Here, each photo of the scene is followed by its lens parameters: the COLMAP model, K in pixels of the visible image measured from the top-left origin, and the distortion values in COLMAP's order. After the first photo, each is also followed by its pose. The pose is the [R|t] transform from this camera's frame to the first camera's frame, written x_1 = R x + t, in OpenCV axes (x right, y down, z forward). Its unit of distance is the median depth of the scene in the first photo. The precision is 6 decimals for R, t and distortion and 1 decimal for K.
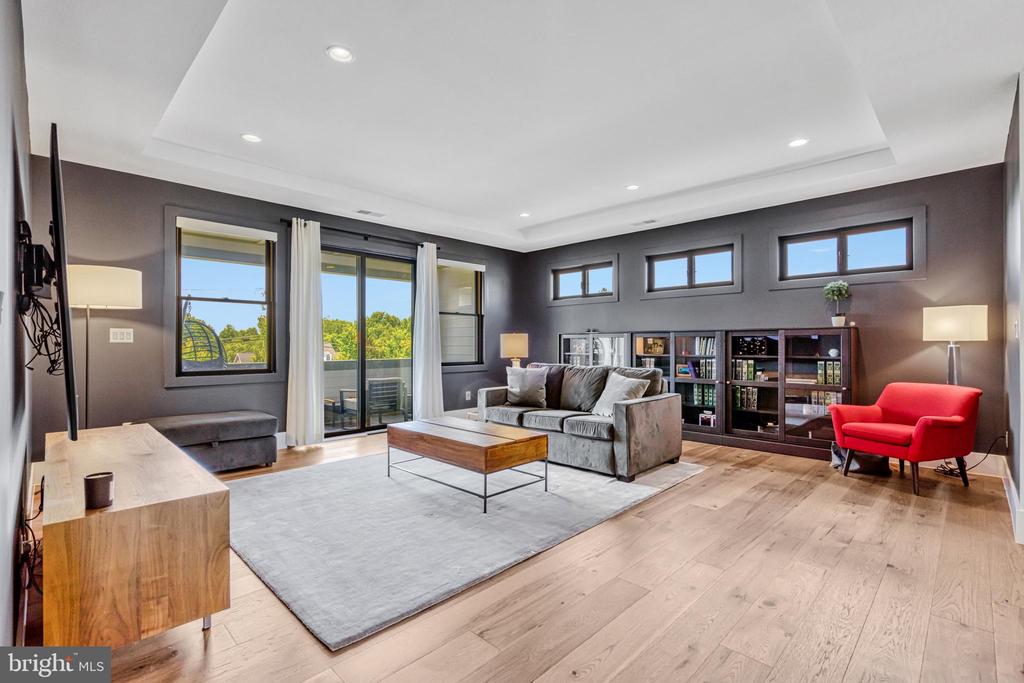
lens RADIAL K [[462.7, 0, 512.6], [0, 462.7, 345.8], [0, 0, 1]] dist [-0.000311, 0.000171]
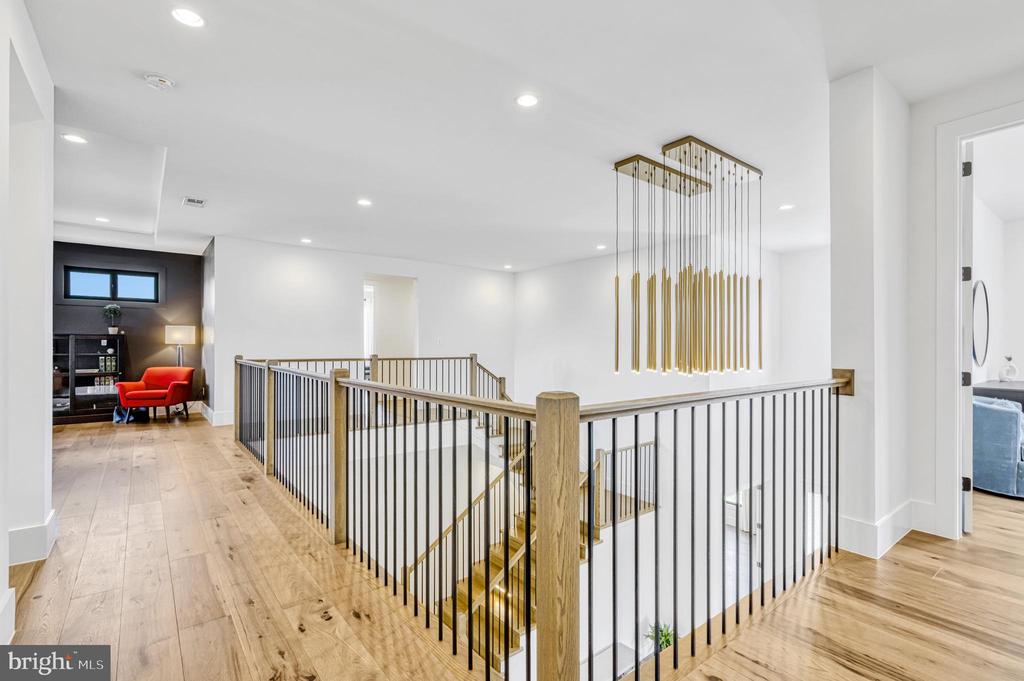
lens RADIAL K [[471.2, 0, 509.9], [0, 471.2, 345.2], [0, 0, 1]] dist [-0.002748, -0.000130]
pose [[0.129122, 0.001541, 0.991628, -0.722459], [0.001768, 0.999997, -0.001784, 0.000922], [-0.991627, 0.001984, 0.129118, -0.542556]]
